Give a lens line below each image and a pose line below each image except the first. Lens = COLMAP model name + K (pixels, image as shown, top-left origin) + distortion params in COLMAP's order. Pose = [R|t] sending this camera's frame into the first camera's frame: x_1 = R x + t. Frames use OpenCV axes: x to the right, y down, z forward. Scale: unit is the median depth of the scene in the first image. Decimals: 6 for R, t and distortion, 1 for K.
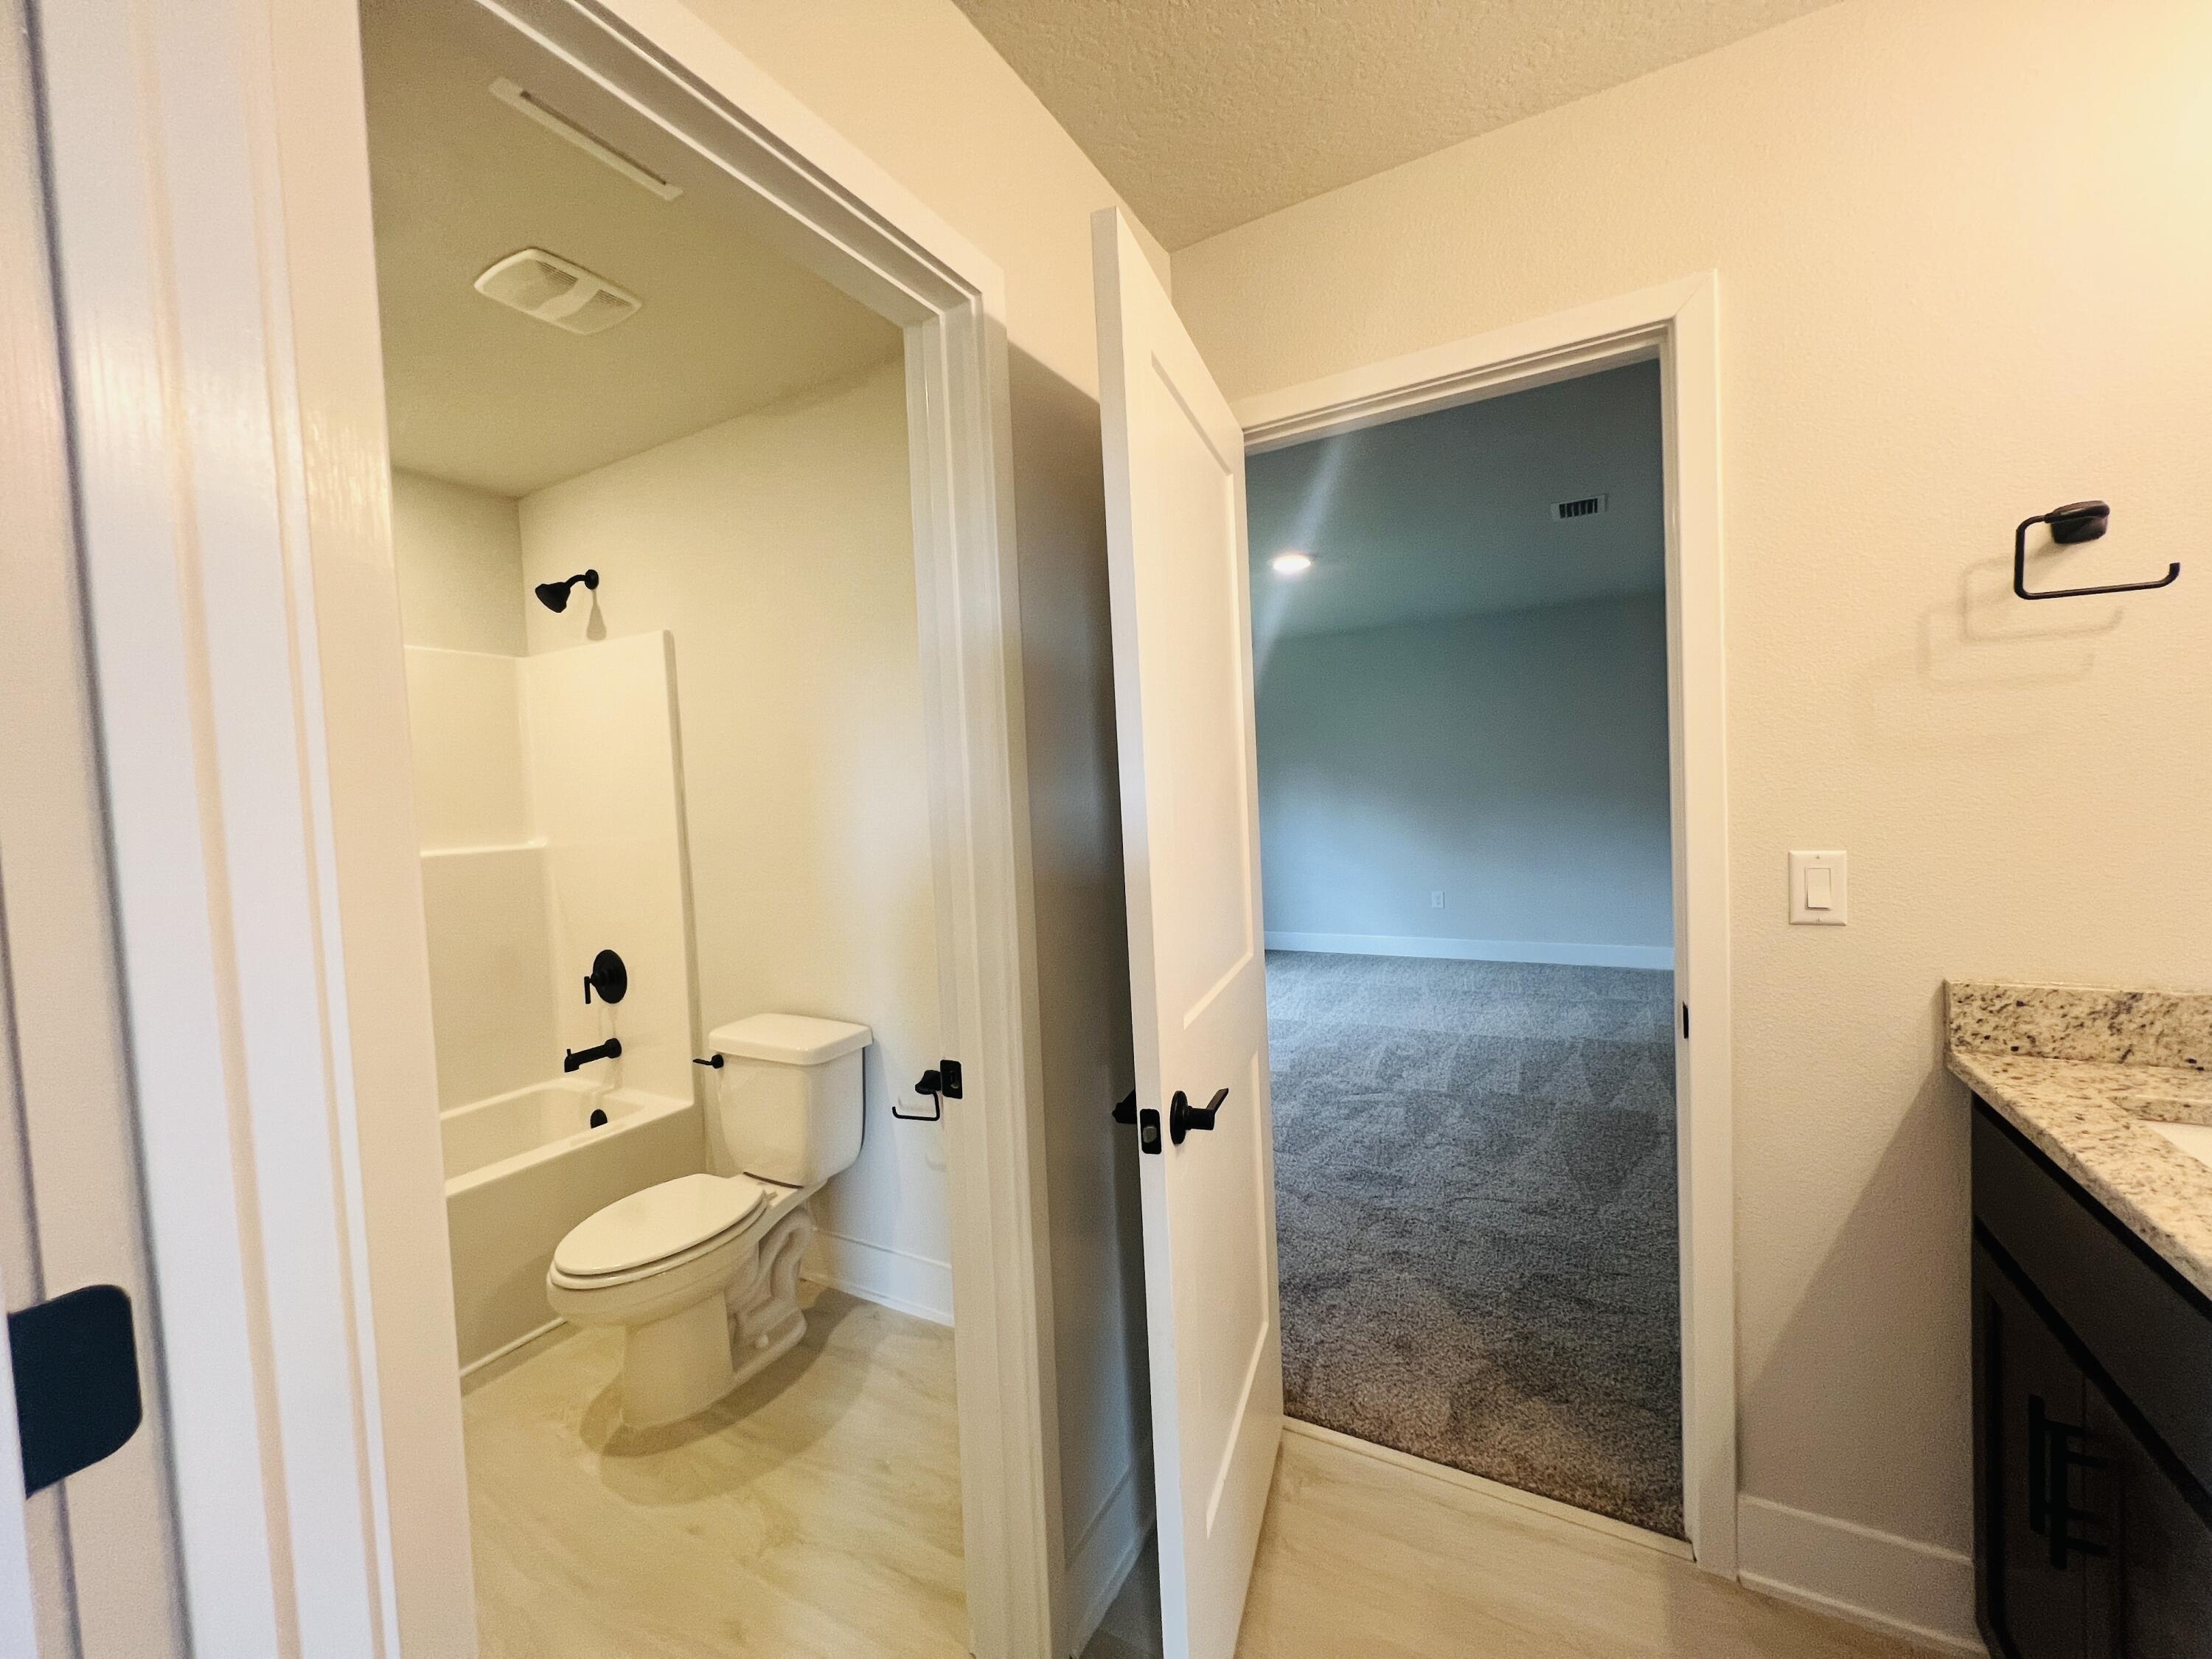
lens RADIAL K [[888.4, 0, 1119.9], [0, 888.4, 830.1], [0, 0, 1]] dist [-0.001492, 0.000037]
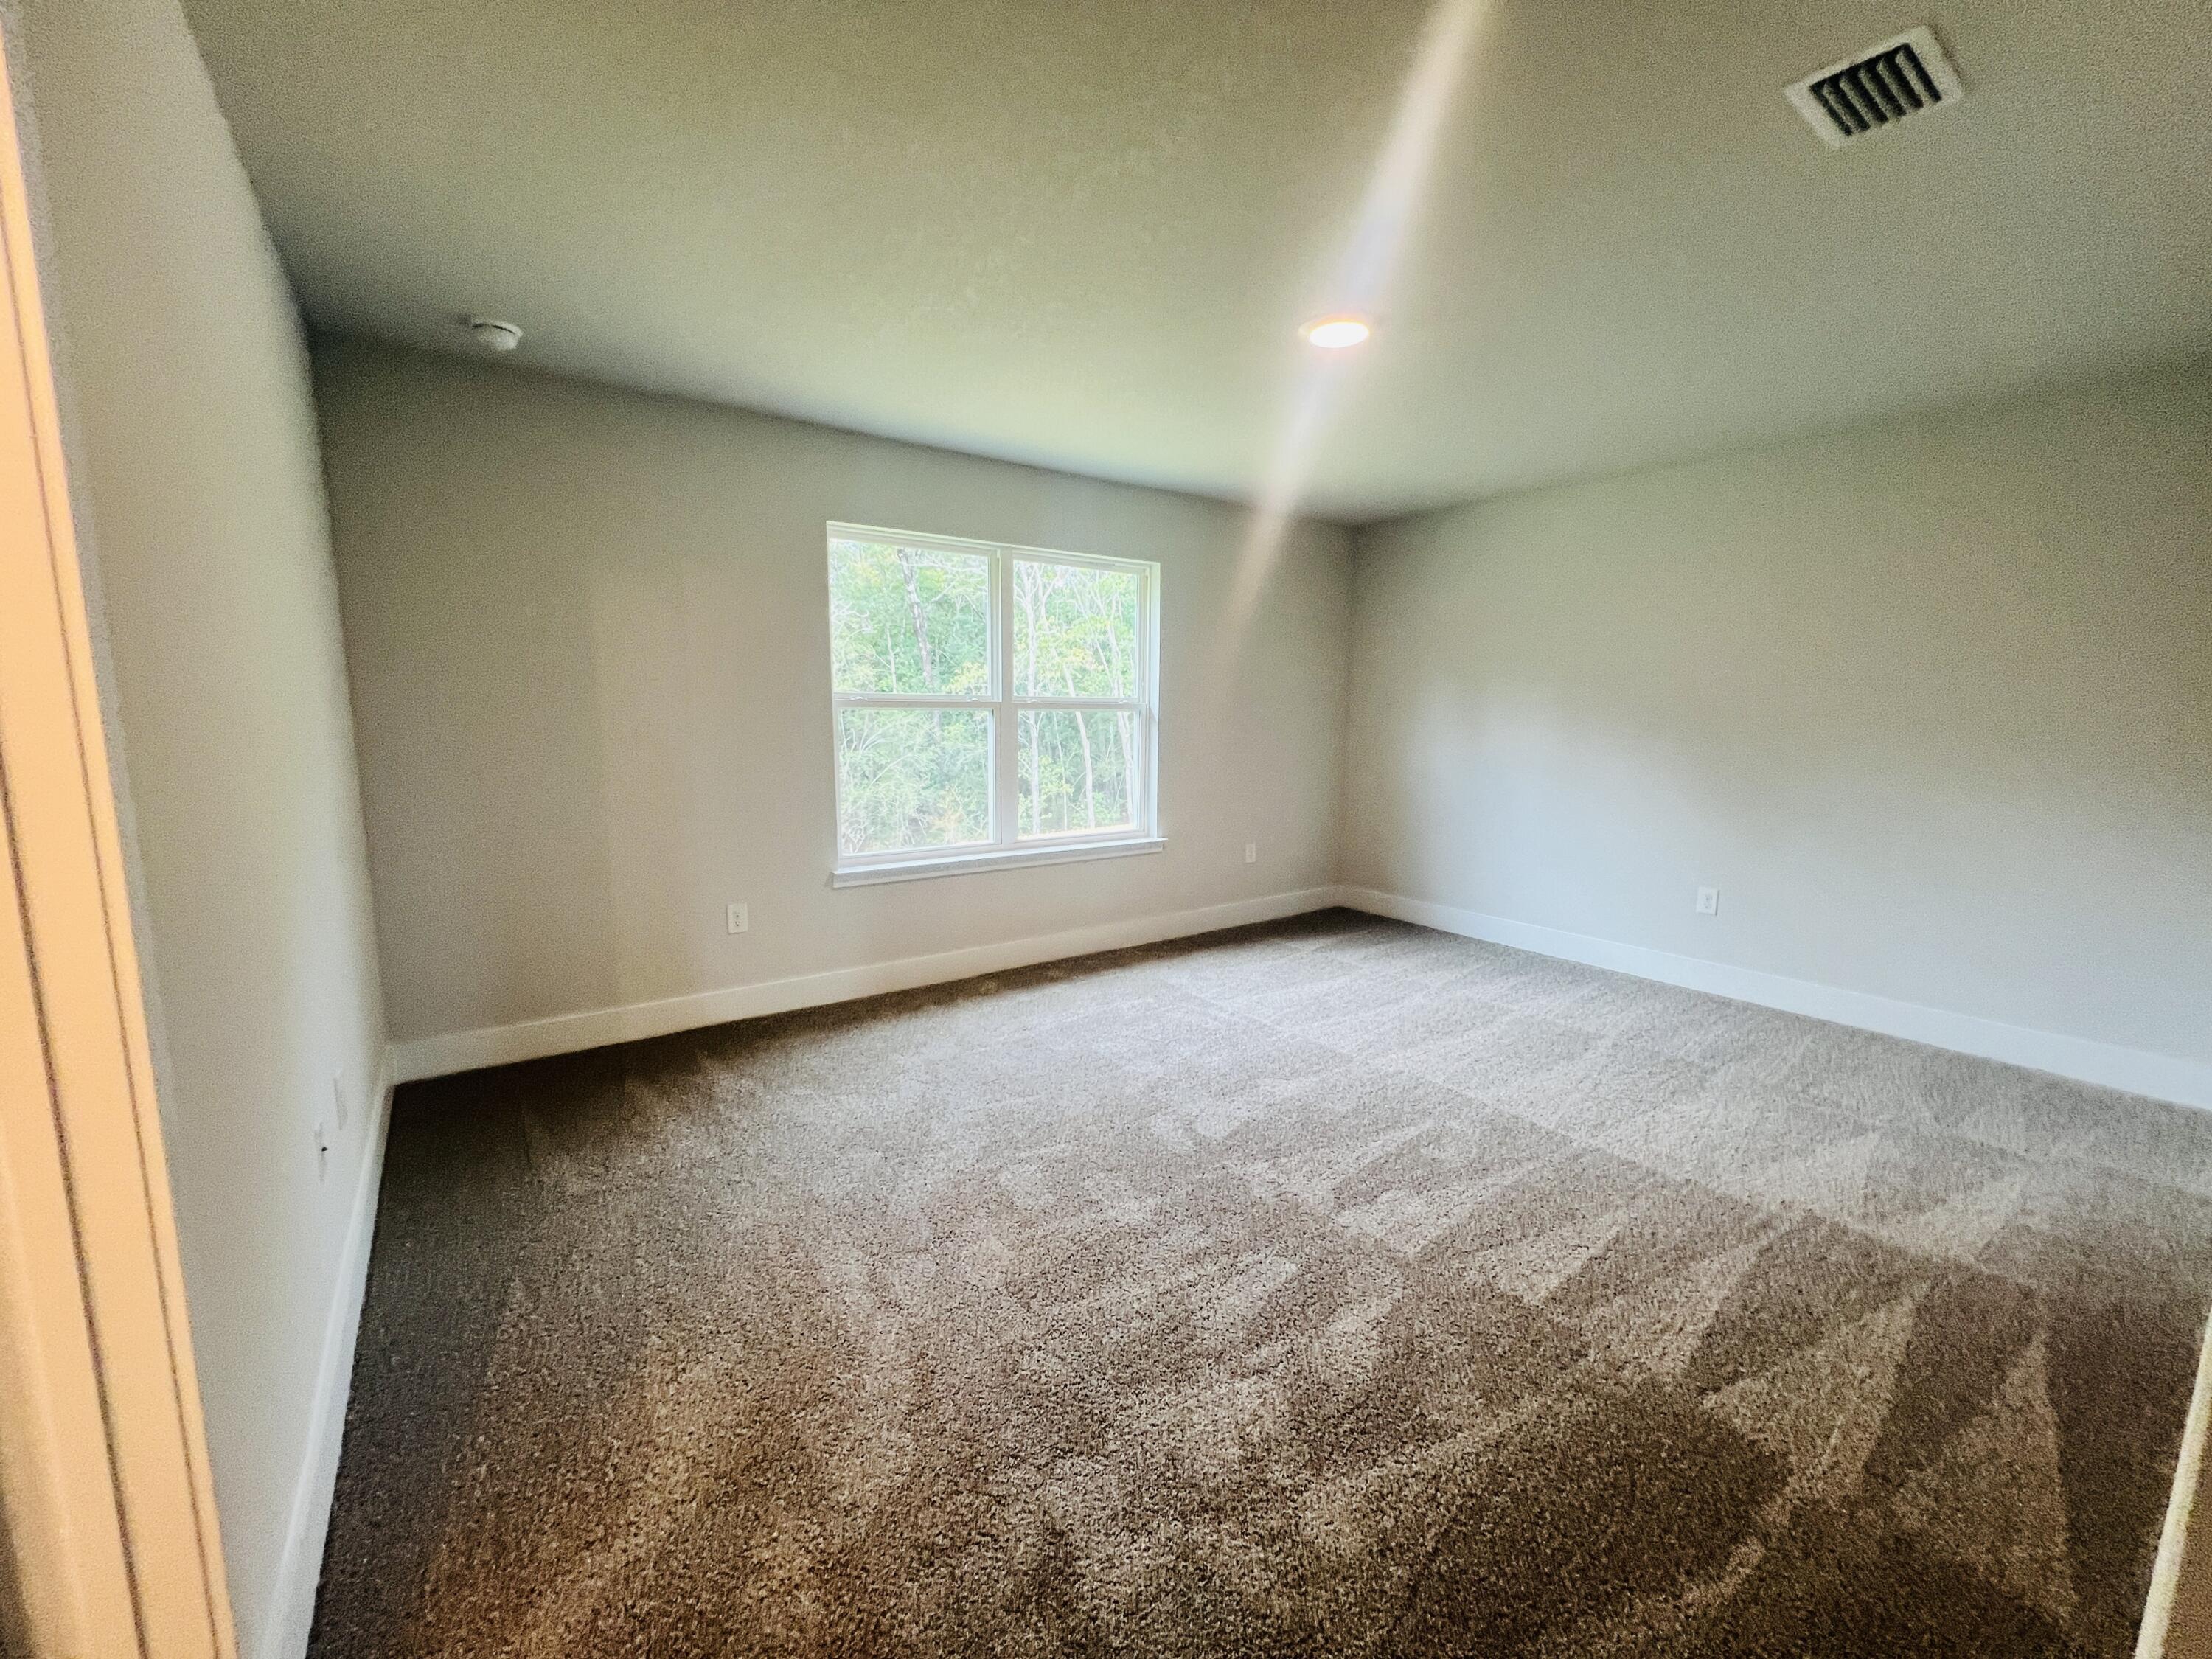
lens RADIAL K [[888.4, 0, 1102.6], [0, 888.4, 833.9], [0, 0, 1]] dist [-0.001492, 0.000037]
pose [[0.900517, 0.115112, -0.419306, 0.376853], [-0.066919, 0.989522, 0.127935, -0.036297], [0.429639, -0.087148, 0.898785, 0.395760]]
